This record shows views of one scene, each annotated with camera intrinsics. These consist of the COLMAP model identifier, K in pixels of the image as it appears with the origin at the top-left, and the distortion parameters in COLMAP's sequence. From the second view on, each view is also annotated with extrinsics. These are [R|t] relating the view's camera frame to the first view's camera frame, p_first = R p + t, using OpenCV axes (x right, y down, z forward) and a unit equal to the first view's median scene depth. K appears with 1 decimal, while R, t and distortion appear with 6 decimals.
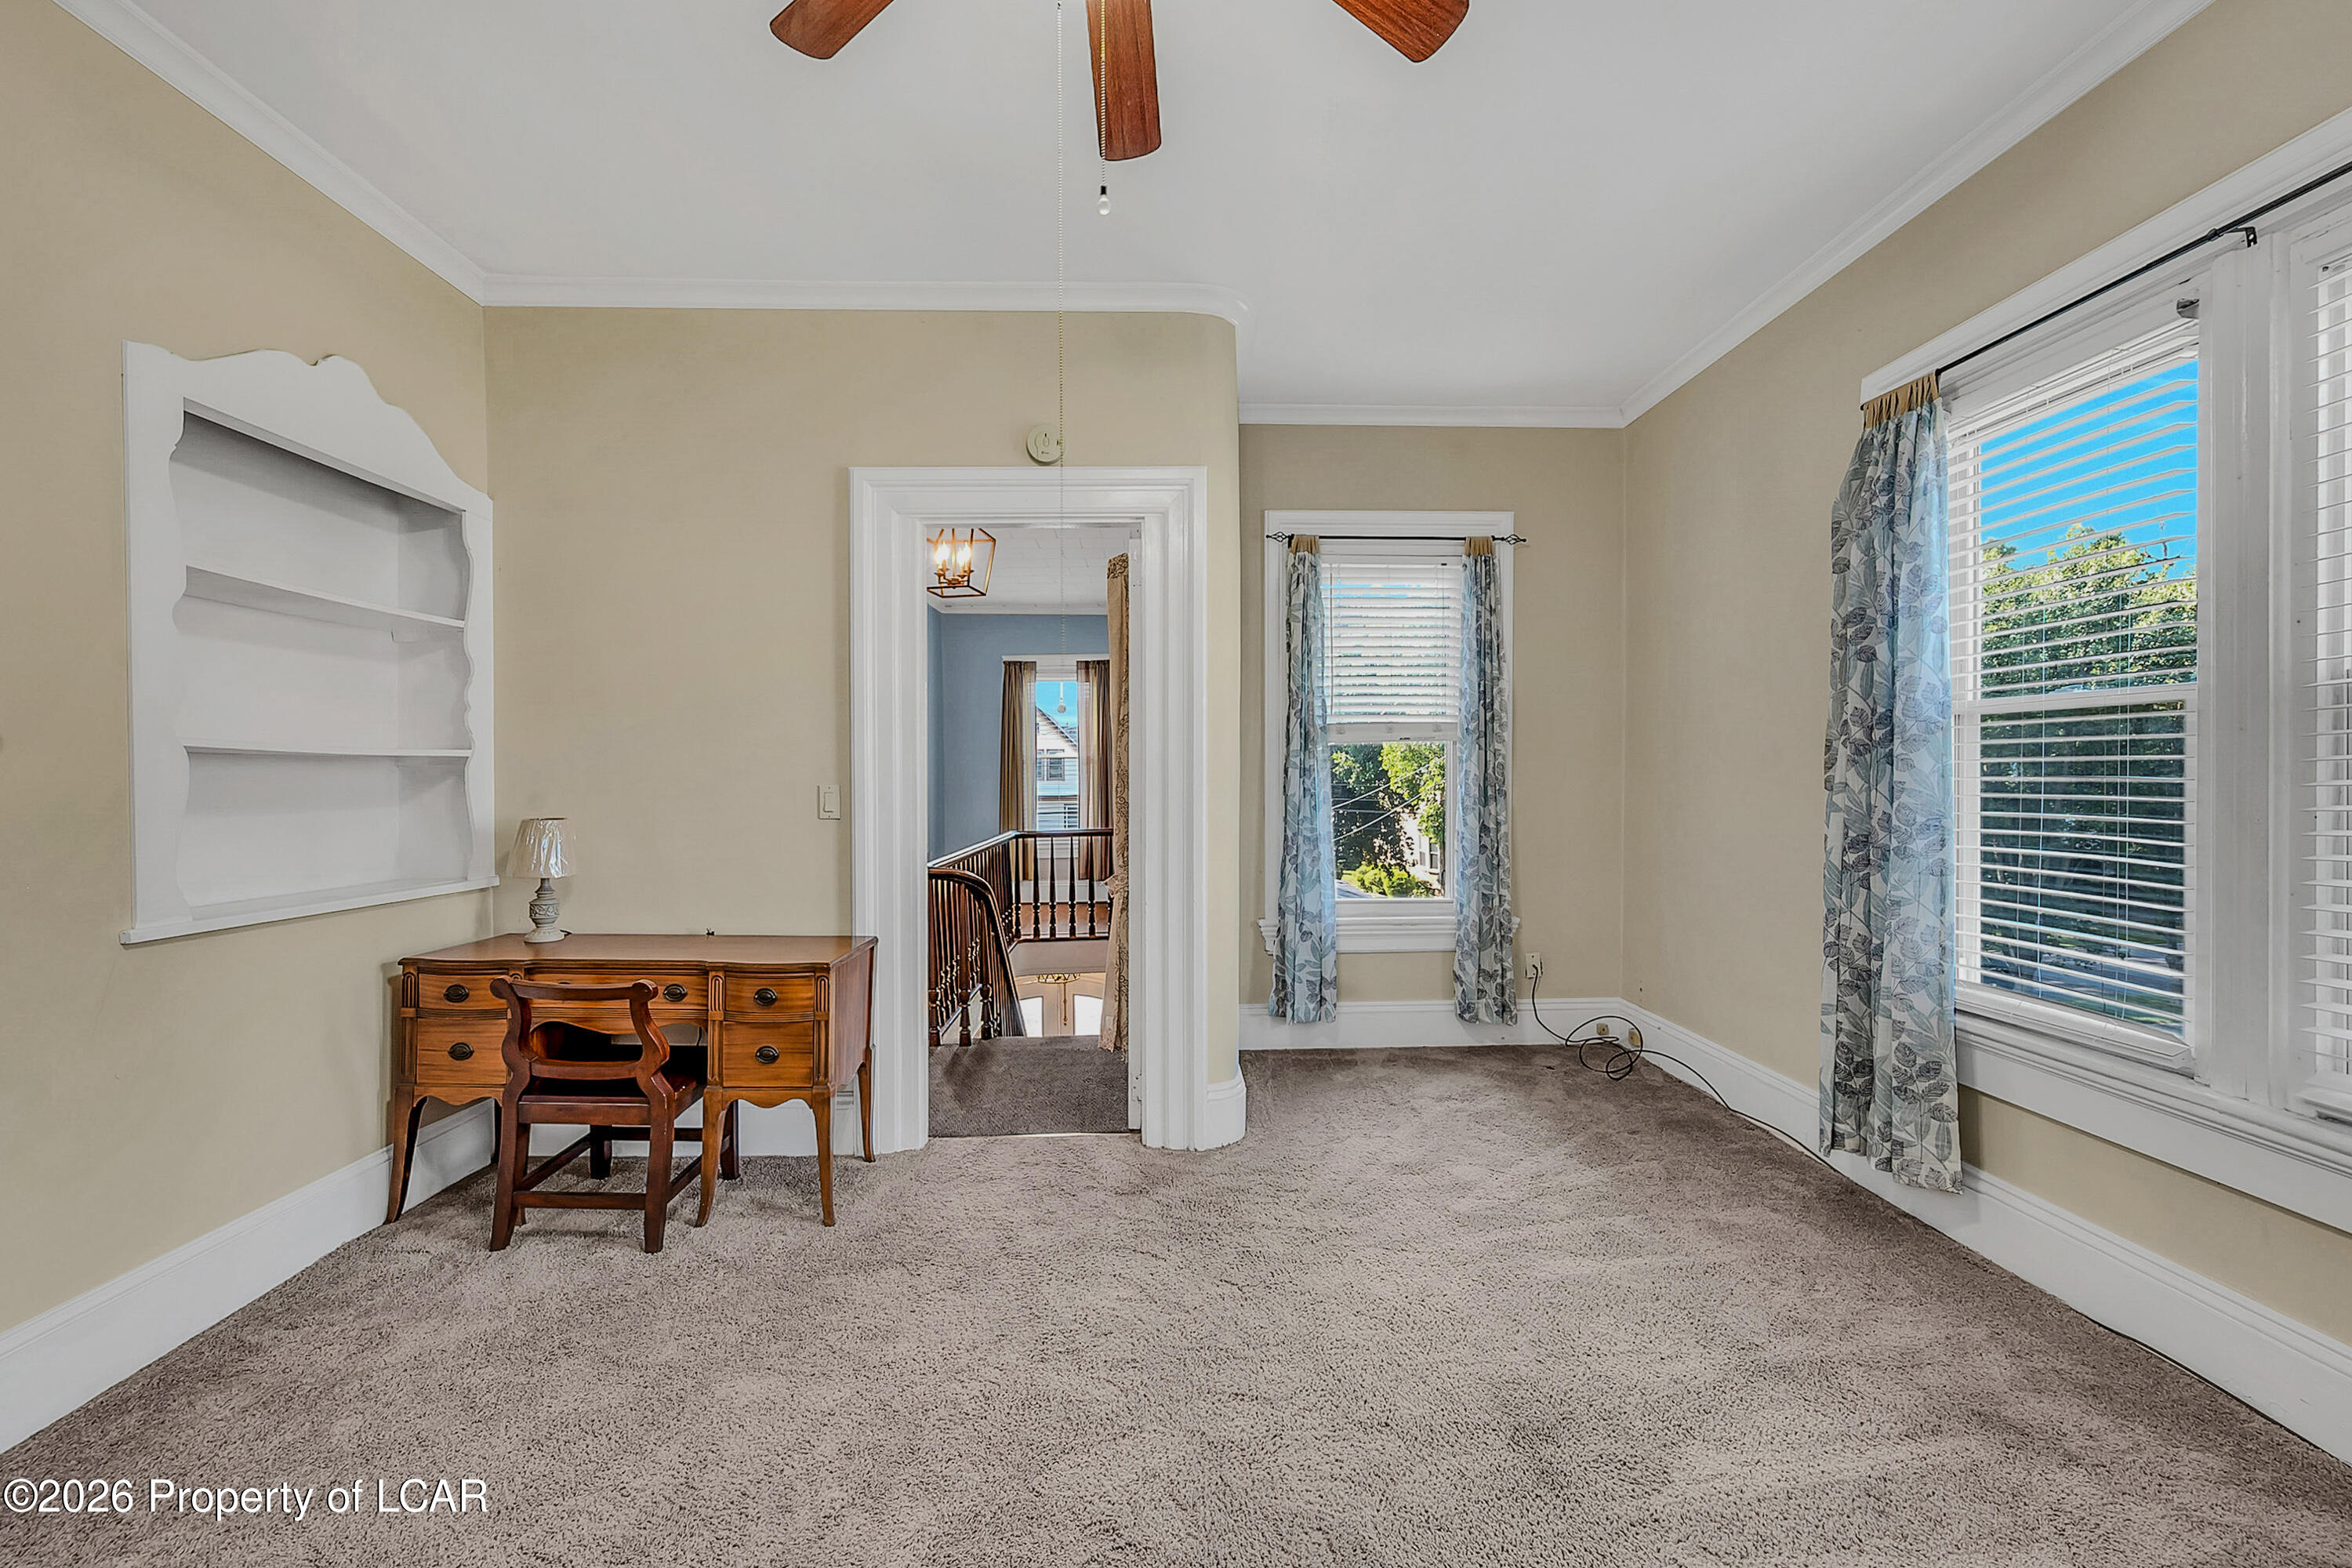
lens RADIAL K [[952.5, 0, 1175.8], [0, 952.5, 779.3], [0, 0, 1]] dist [-0.001744, 0.000109]
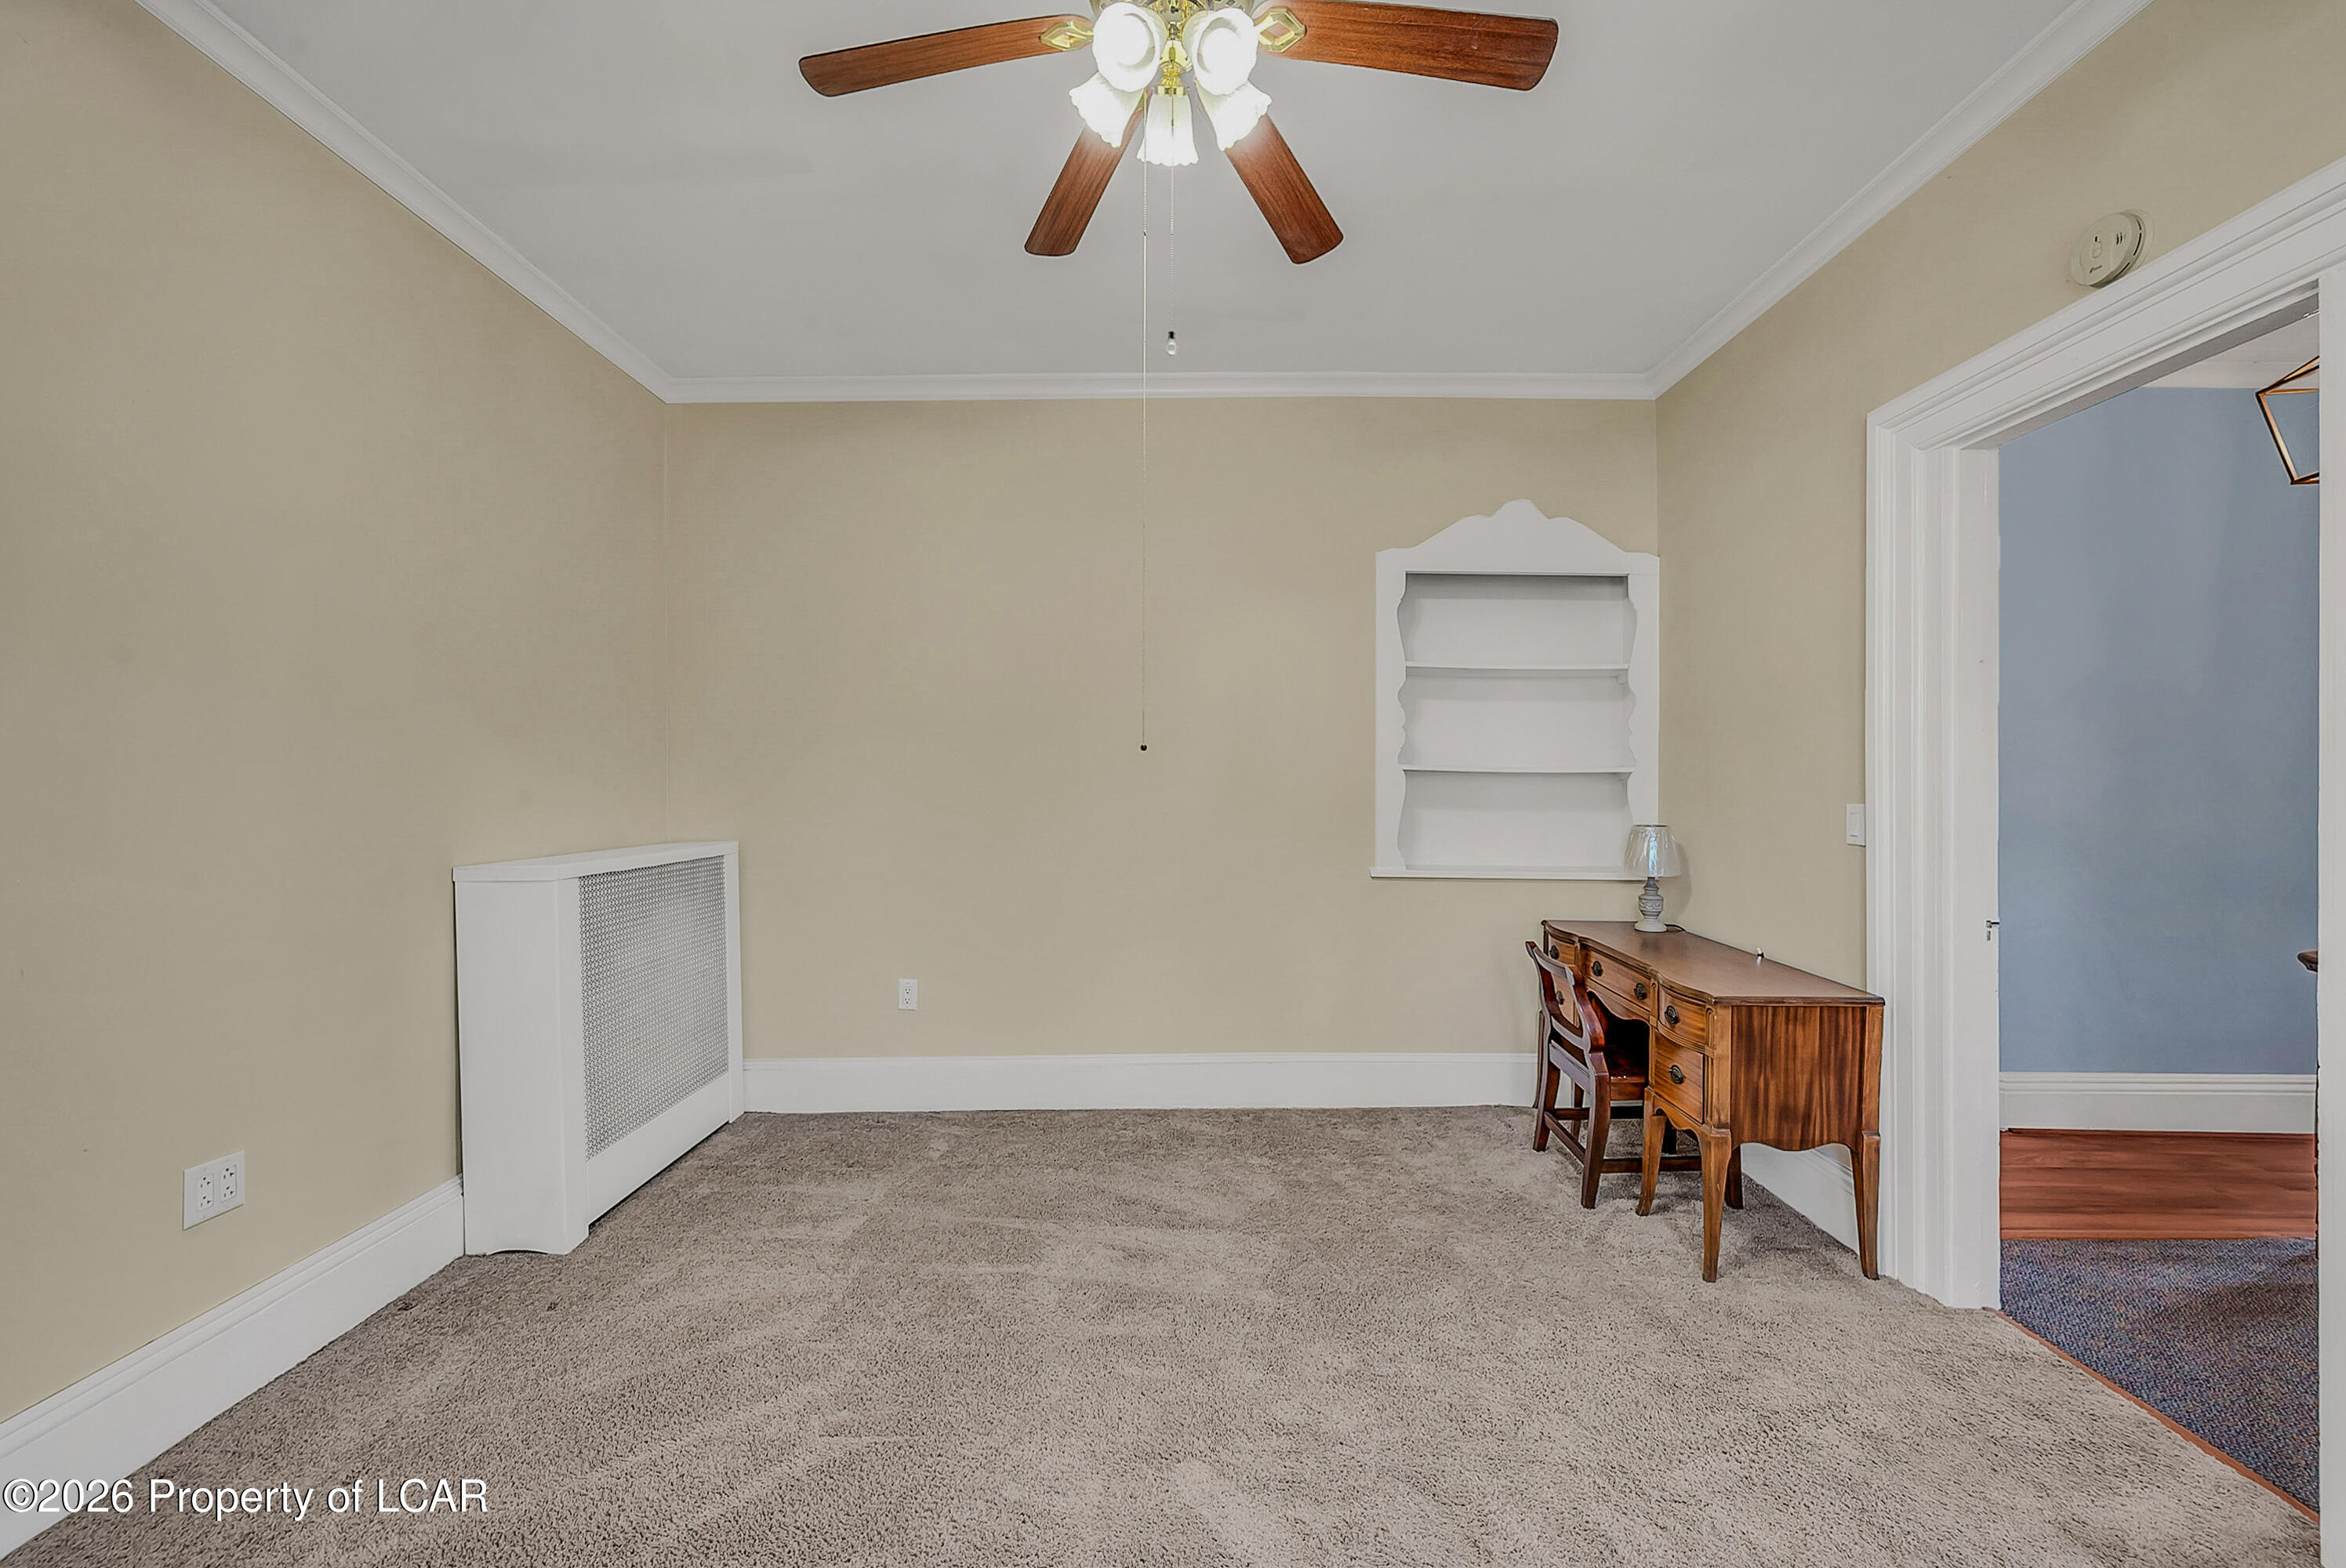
lens RADIAL K [[950.0, 0, 1177.1], [0, 950.0, 777.5], [0, 0, 1]] dist [-0.001744, 0.000109]
pose [[-0.031263, 0.004740, -0.999500, 0.592079], [-0.012799, 0.999905, 0.005142, -0.017959], [0.999429, 0.012954, -0.031200, 0.526579]]
